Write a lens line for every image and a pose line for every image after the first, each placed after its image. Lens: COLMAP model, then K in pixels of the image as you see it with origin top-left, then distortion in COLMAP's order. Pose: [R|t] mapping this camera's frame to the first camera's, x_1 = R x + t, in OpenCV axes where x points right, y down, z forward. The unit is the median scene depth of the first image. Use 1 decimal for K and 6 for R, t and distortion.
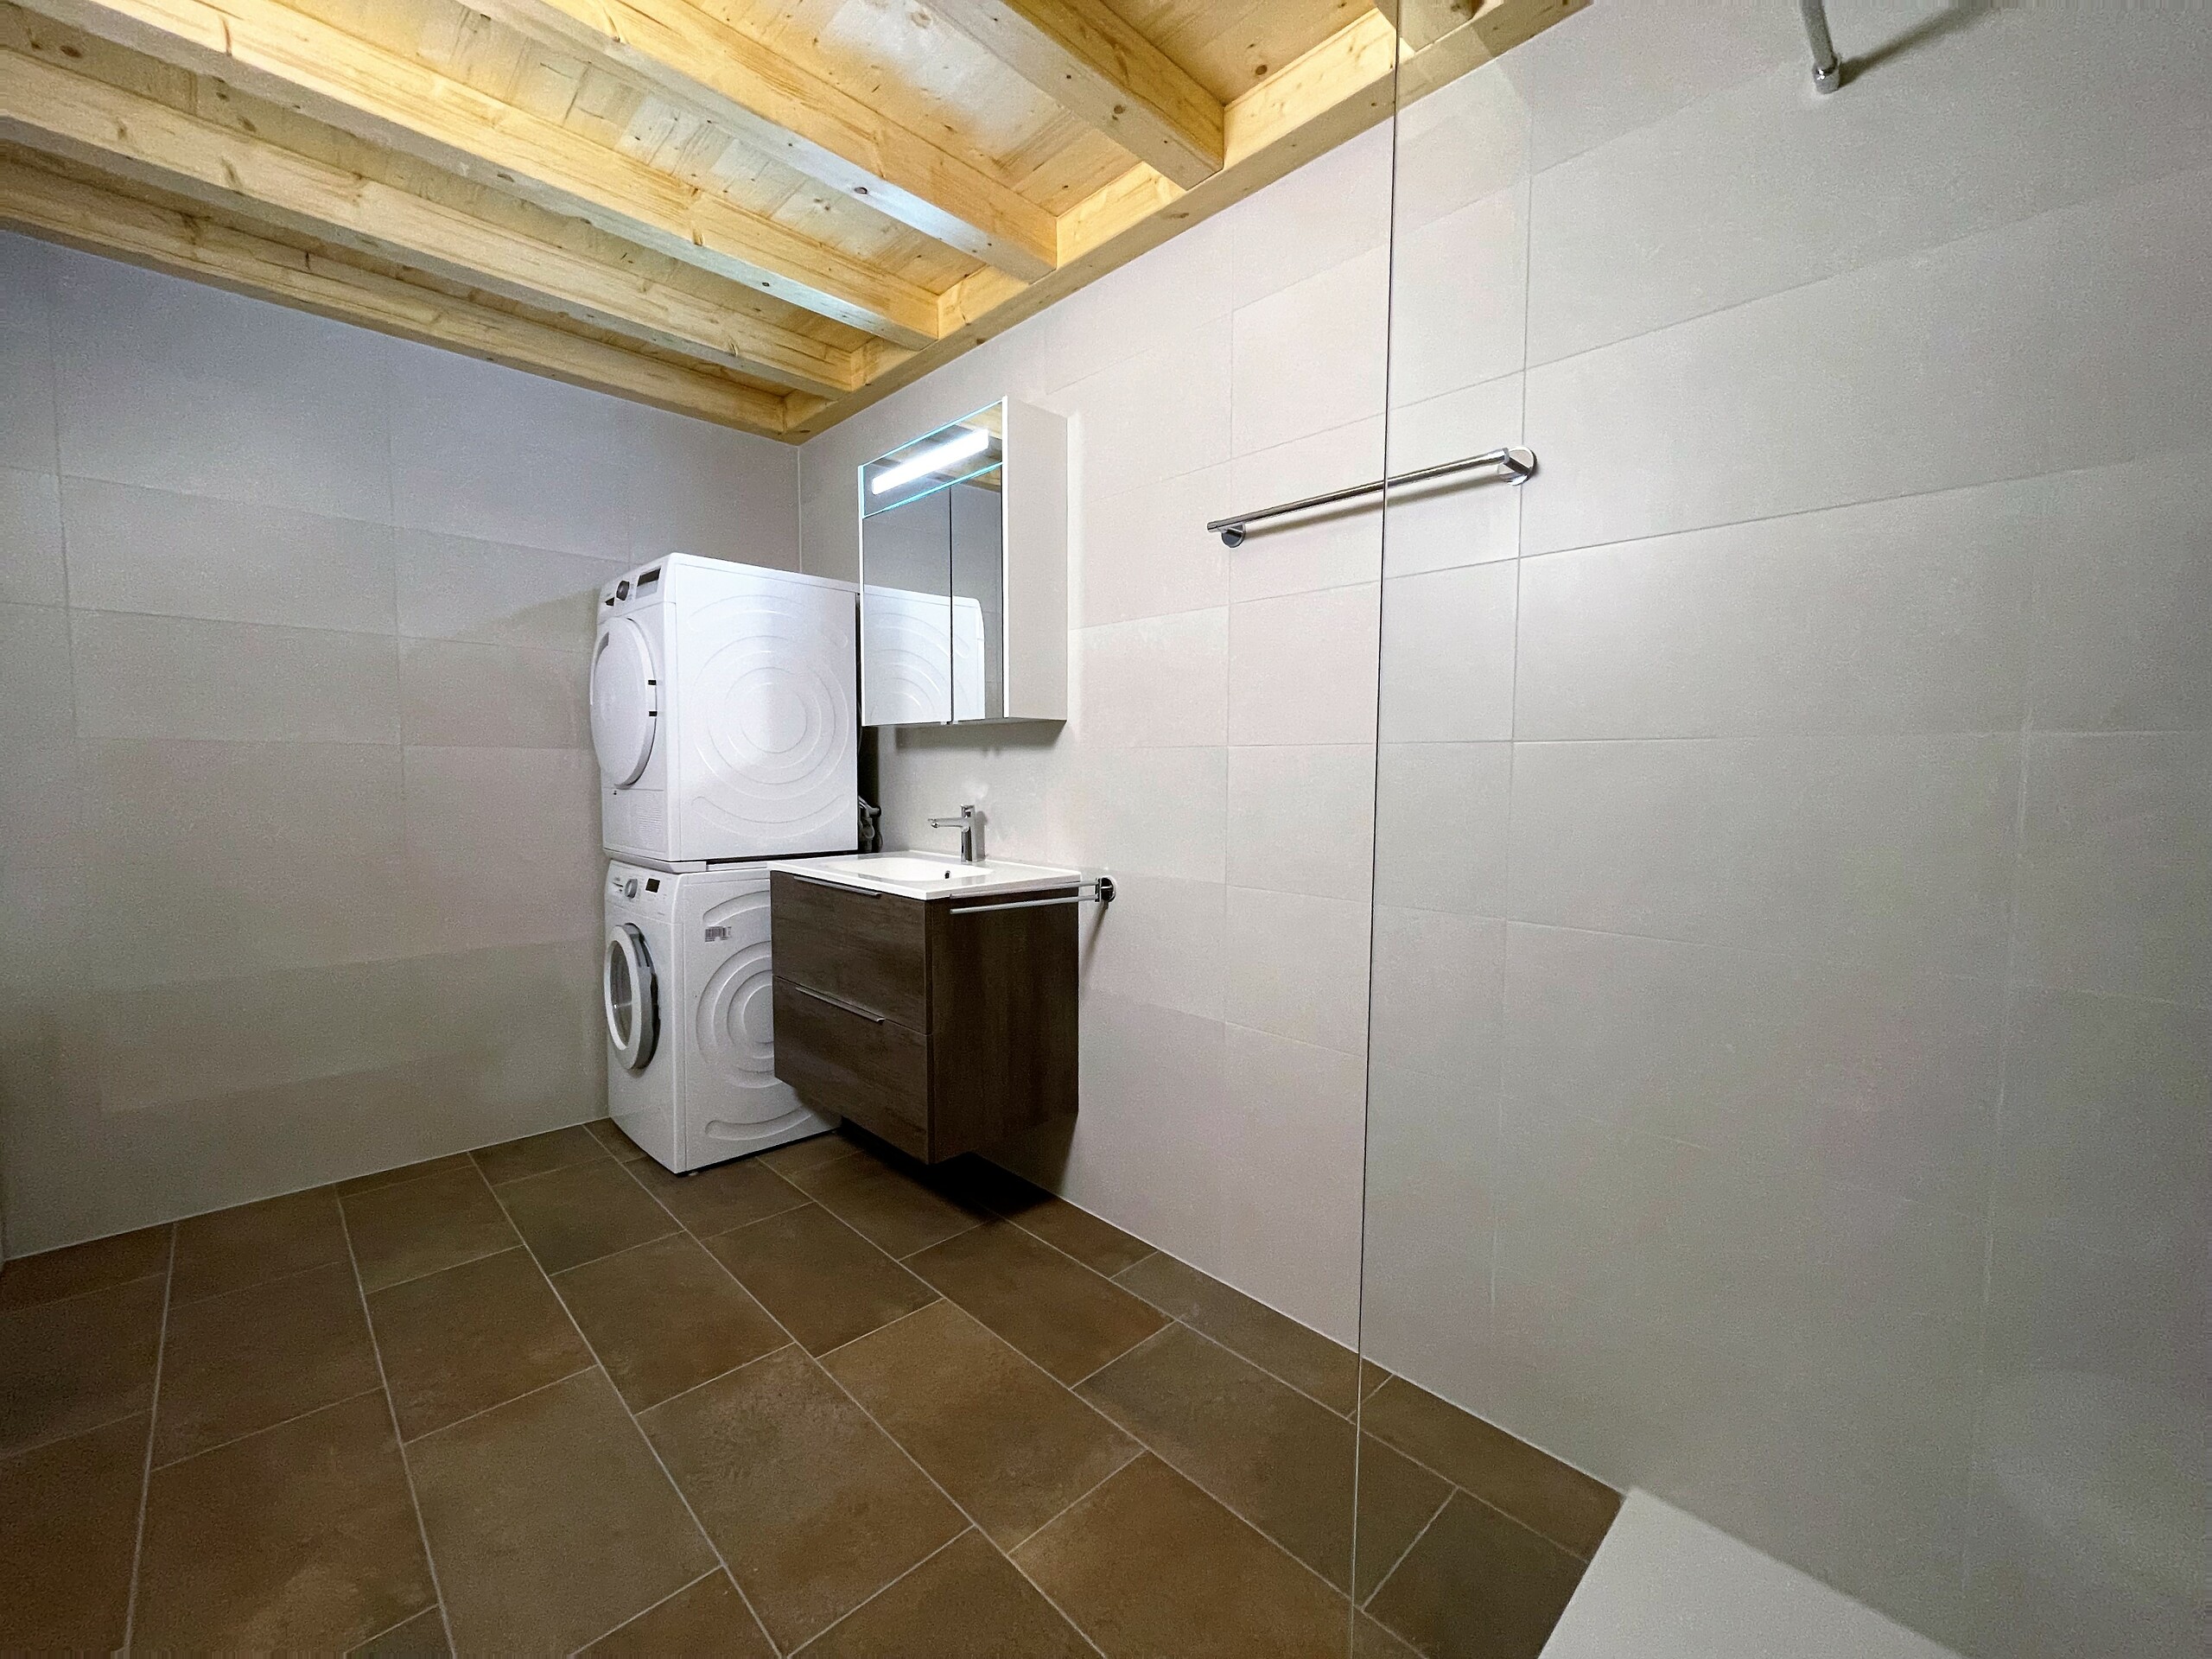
lens RADIAL K [[902.1, 0, 1109.3], [0, 902.1, 815.9], [0, 0, 1]] dist [-0.003201, -0.000225]
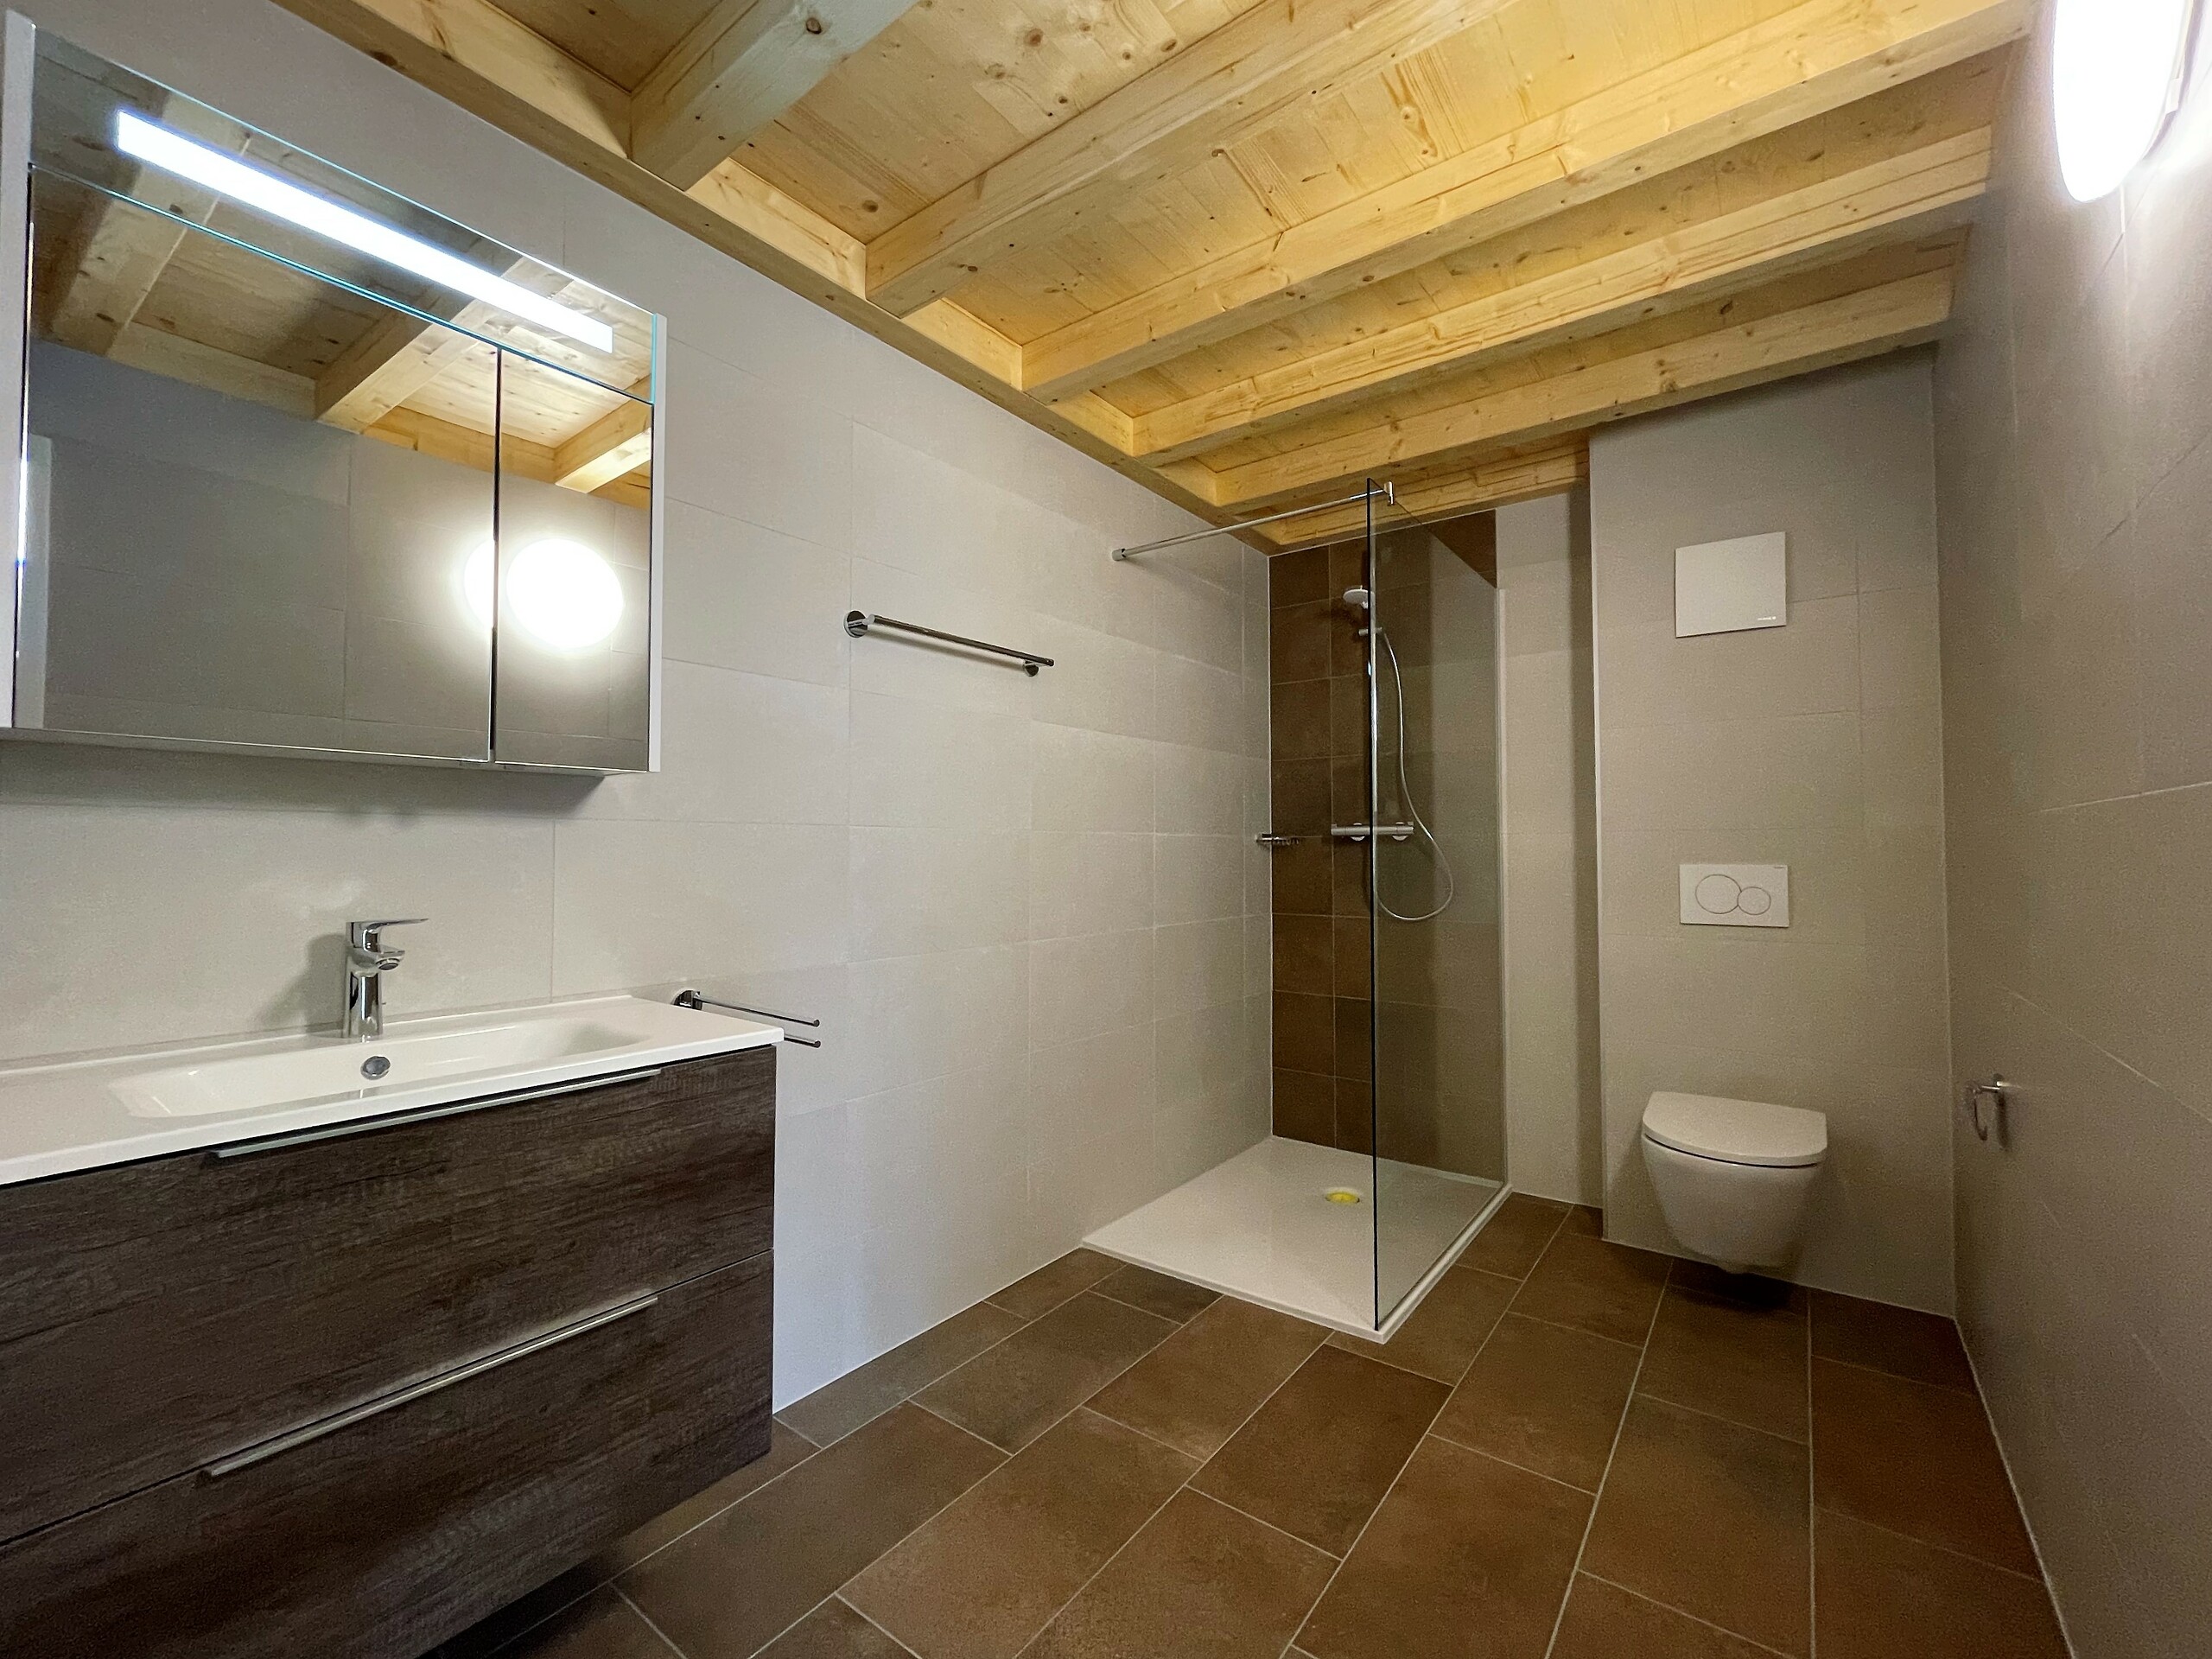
lens RADIAL K [[902.1, 0, 1113.5], [0, 902.1, 839.5], [0, 0, 1]] dist [-0.003201, -0.000225]
pose [[-0.154630, 0.016631, 0.987833, -0.999455], [0.061518, 0.998080, -0.007174, -0.038826], [-0.986055, 0.059660, -0.155356, 0.936092]]
